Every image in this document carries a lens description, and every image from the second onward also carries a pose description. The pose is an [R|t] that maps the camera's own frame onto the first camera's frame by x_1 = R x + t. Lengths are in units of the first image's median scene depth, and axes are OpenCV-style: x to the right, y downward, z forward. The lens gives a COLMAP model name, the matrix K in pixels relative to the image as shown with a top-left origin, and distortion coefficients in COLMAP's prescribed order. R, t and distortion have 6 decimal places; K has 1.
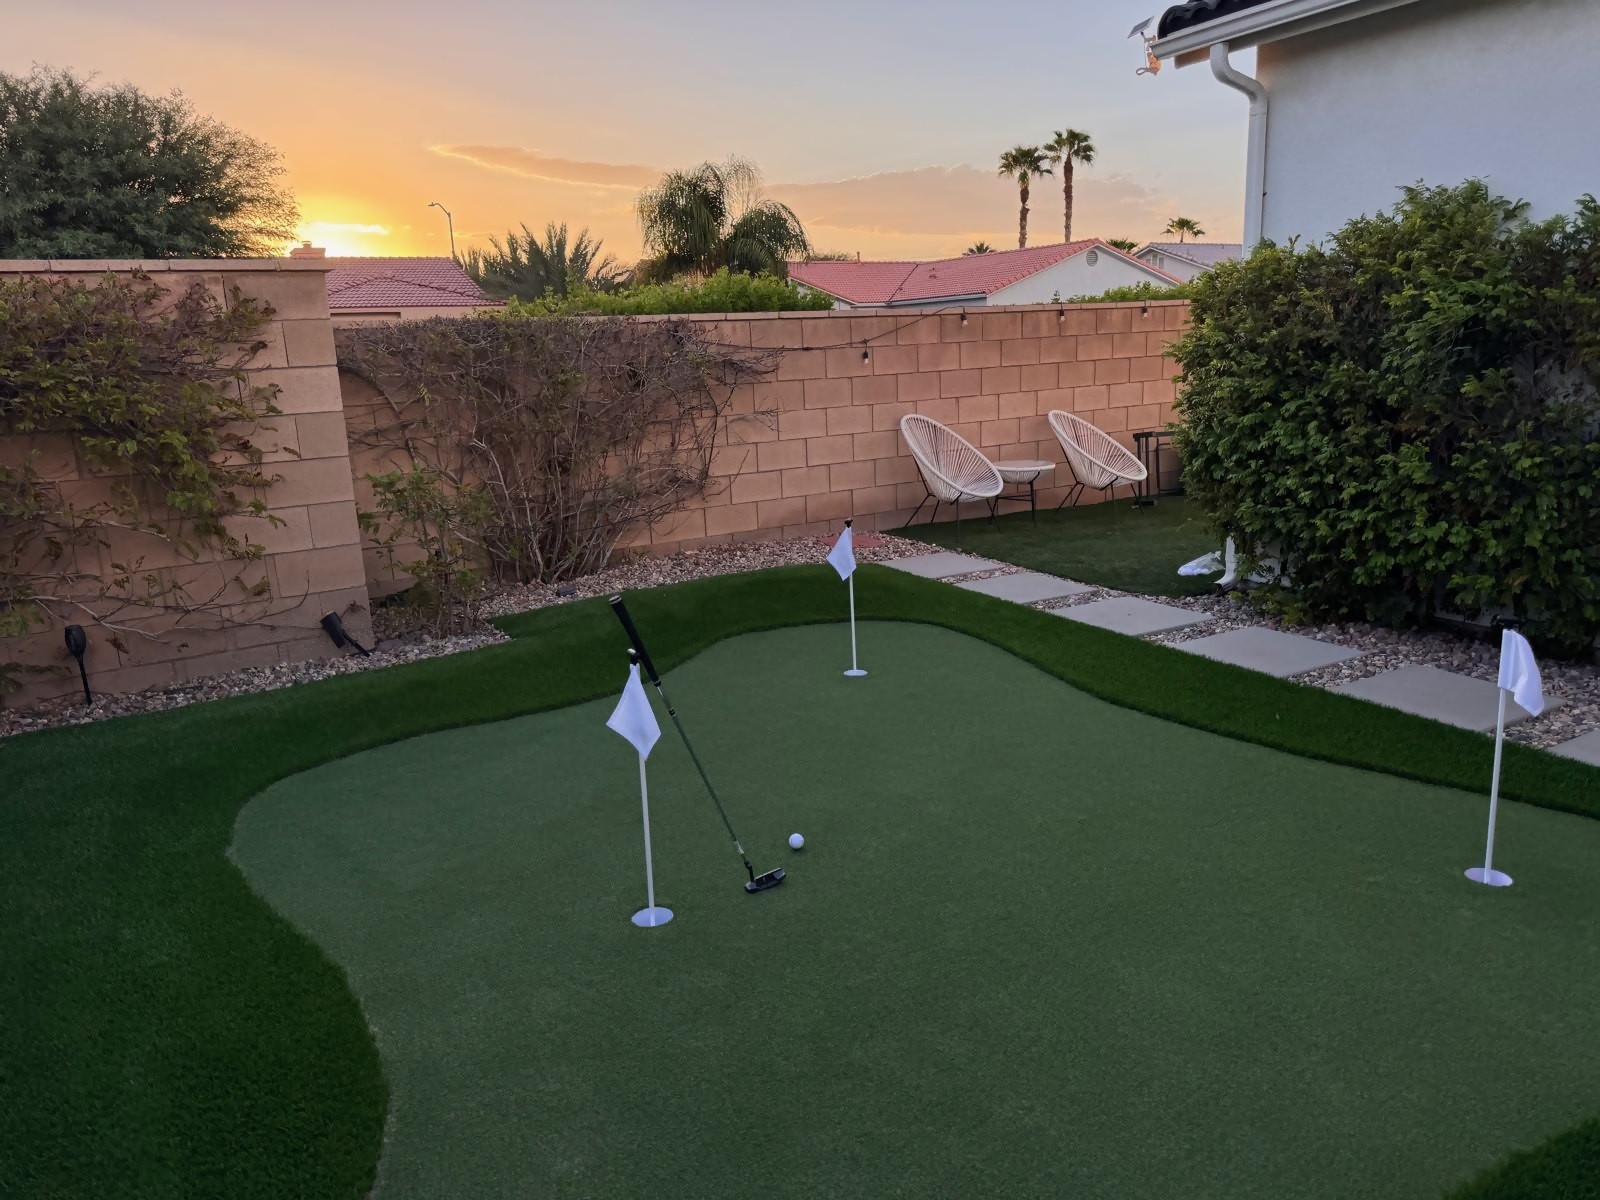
lens RADIAL K [[1170.7, 0, 853.3], [0, 1170.7, 603.0], [0, 0, 1]] dist [0.044706, -0.093443]
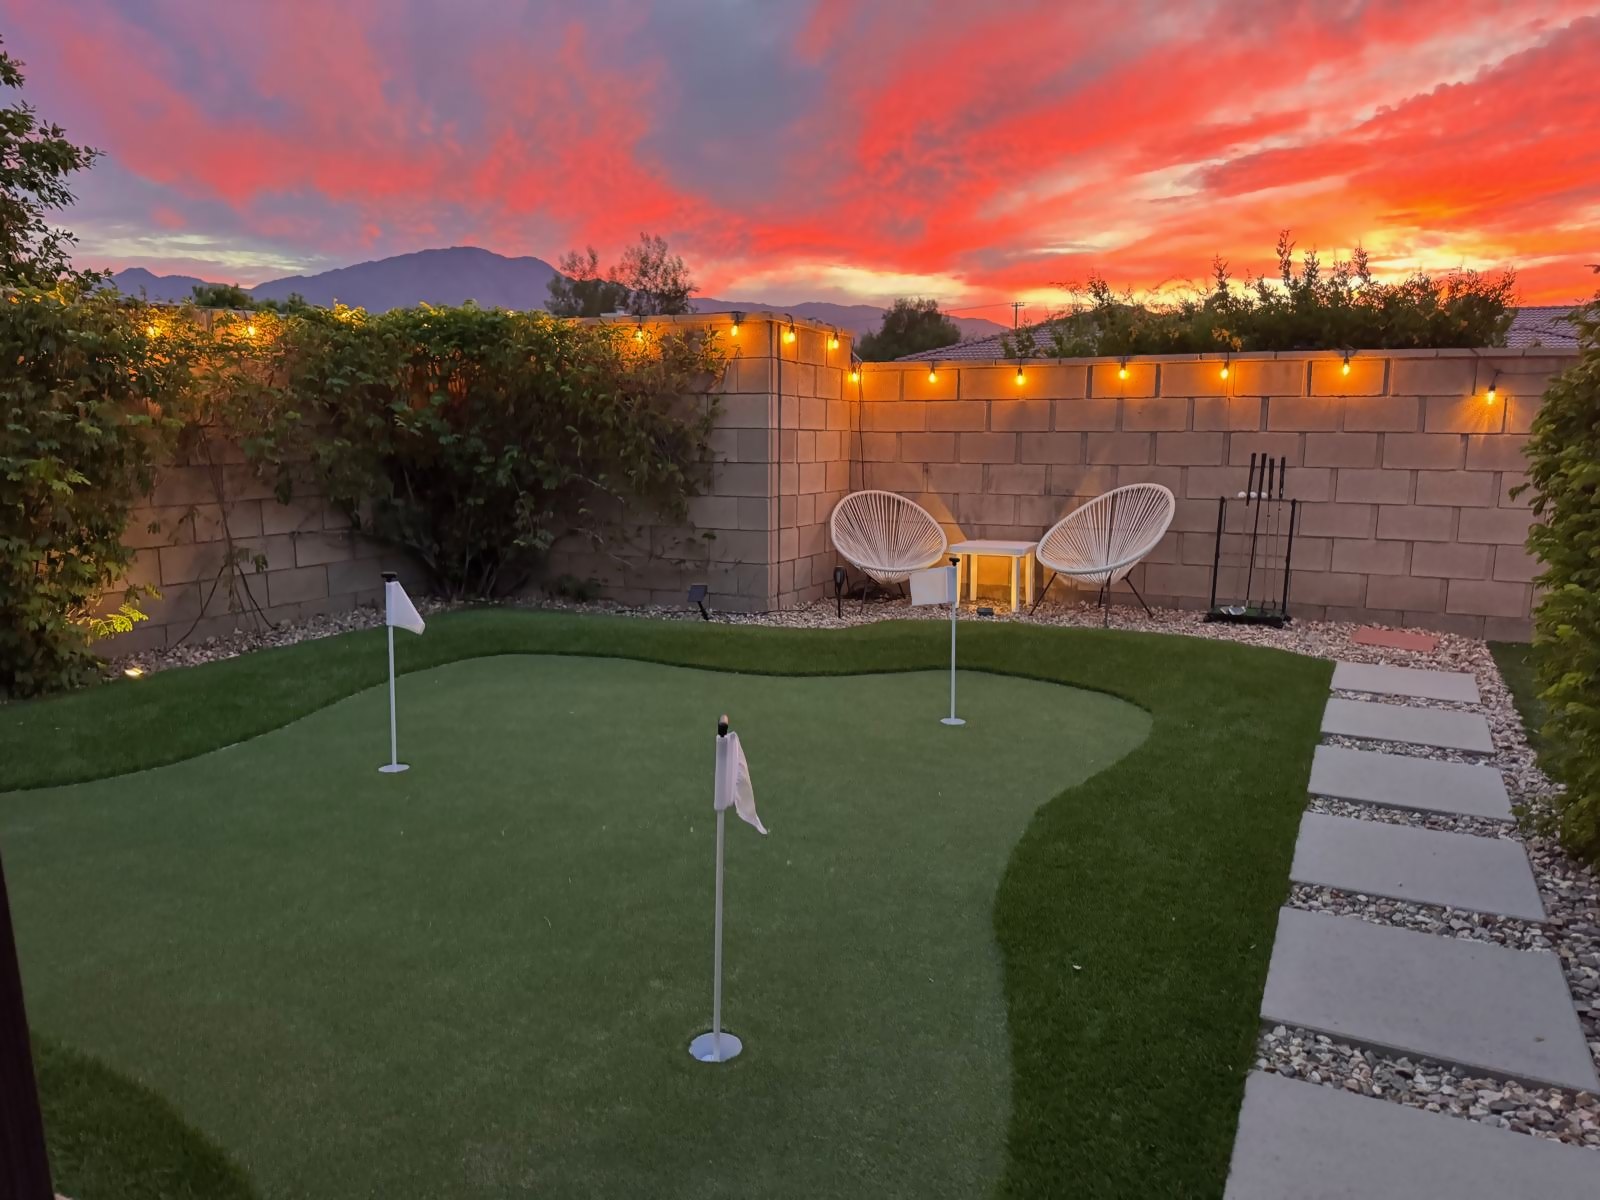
lens RADIAL K [[1212.1, 0, 804.8], [0, 1212.1, 604.9], [0, 0, 1]] dist [0.036021, -0.067576]
pose [[0.502273, 0.170748, -0.847683, 0.722939], [-0.213212, 0.974498, 0.069958, -0.072333], [0.838011, 0.145599, 0.525869, 0.353063]]
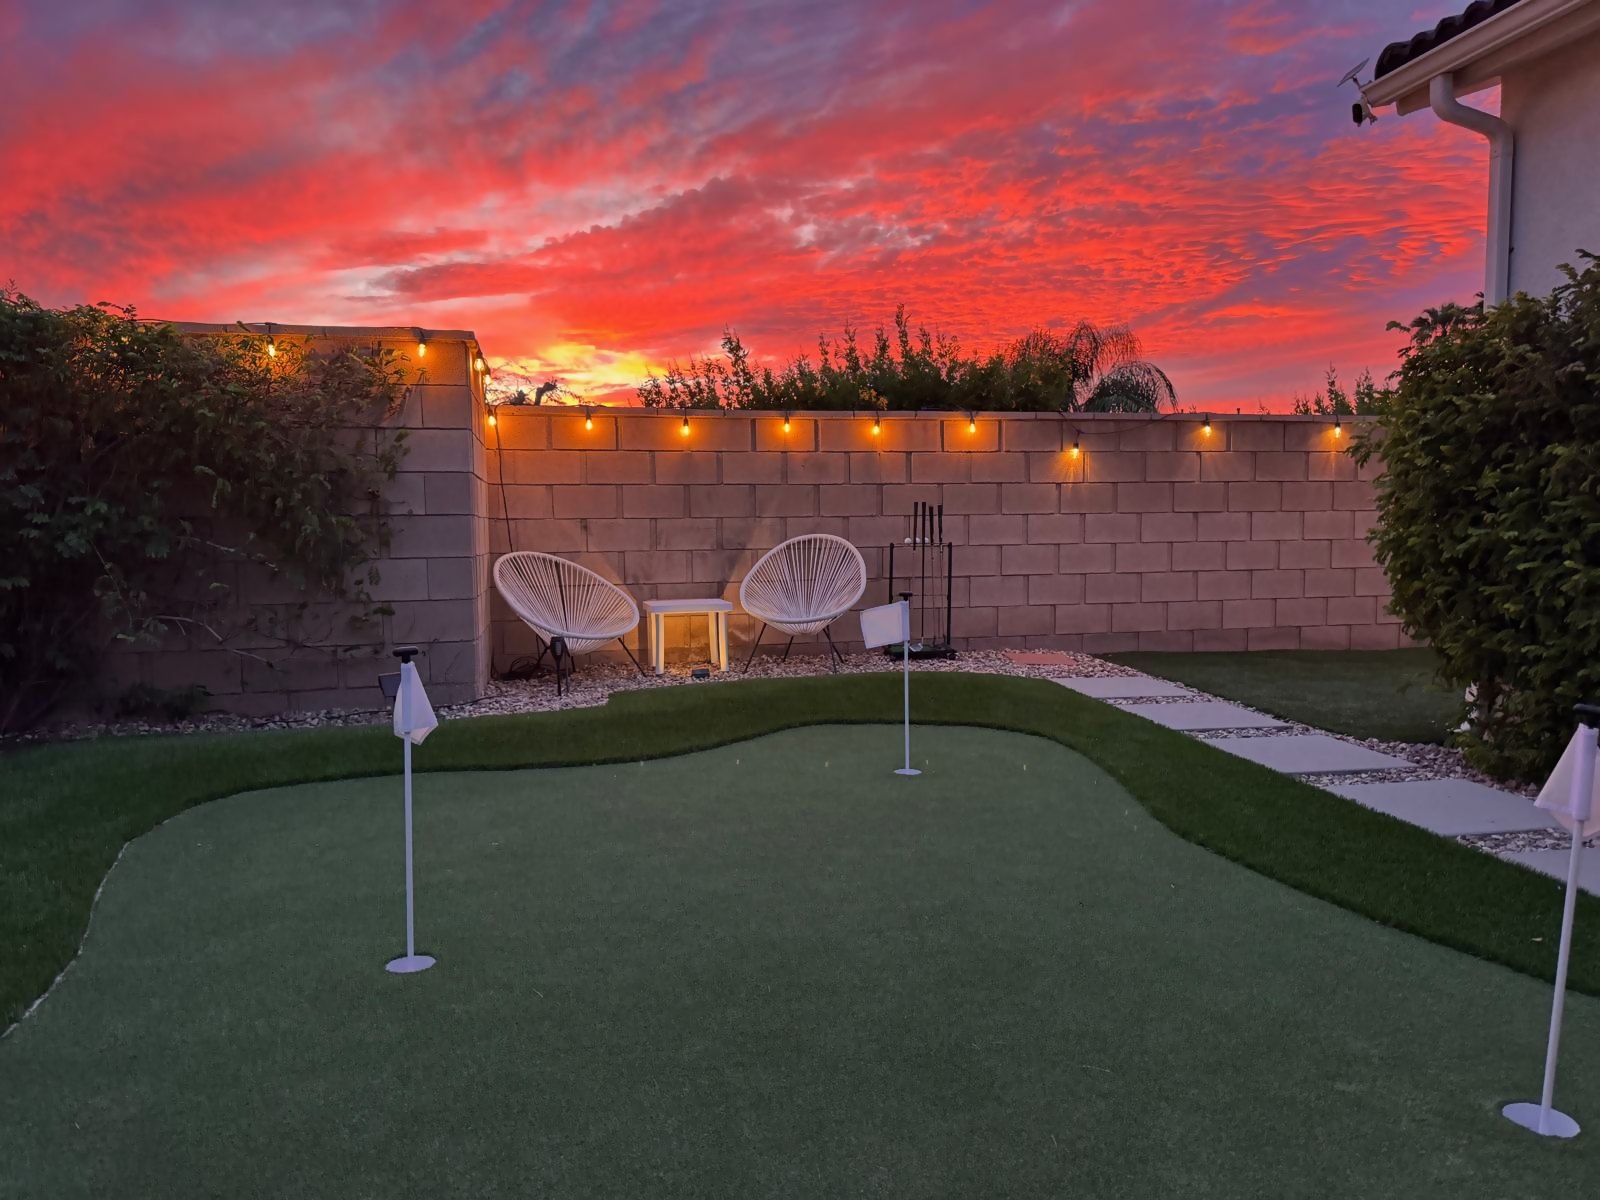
lens RADIAL K [[1170.7, 0, 853.3], [0, 1170.7, 603.0], [0, 0, 1]] dist [0.044706, -0.093443]
pose [[0.940664, 0.056422, -0.334616, 0.236297], [-0.102536, 0.987247, -0.121780, 0.043630], [0.323478, 0.148864, 0.934453, 0.148656]]
